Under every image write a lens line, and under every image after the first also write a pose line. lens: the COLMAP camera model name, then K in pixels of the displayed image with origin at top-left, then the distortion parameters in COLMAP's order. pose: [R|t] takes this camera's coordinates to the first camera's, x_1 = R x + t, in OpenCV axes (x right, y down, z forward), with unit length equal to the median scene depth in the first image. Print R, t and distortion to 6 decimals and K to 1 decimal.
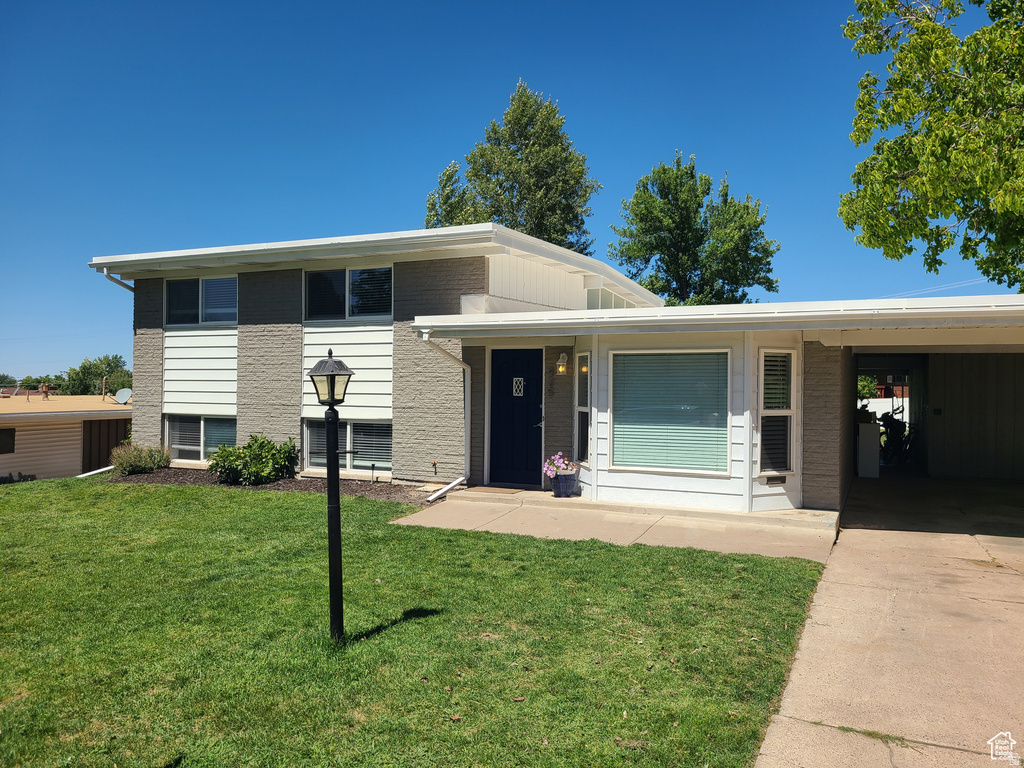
lens RADIAL K [[774.4, 0, 508.4], [0, 774.4, 381.6], [0, 0, 1]] dist [0.033410, -0.008230]
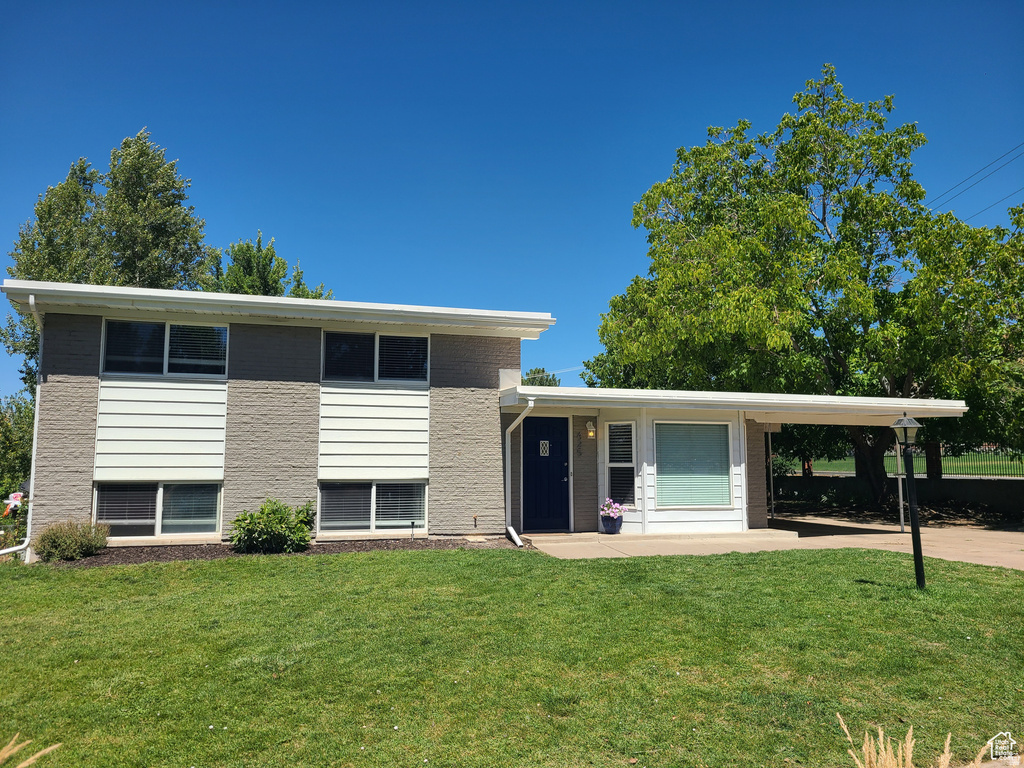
lens RADIAL K [[774.4, 0, 508.4], [0, 774.4, 381.6], [0, 0, 1]] dist [0.033410, -0.008230]
pose [[0.750403, 0.068147, 0.657458, -0.773007], [0.001006, 0.994552, -0.104235, 0.027137], [-0.660980, 0.078879, 0.746246, 0.120200]]
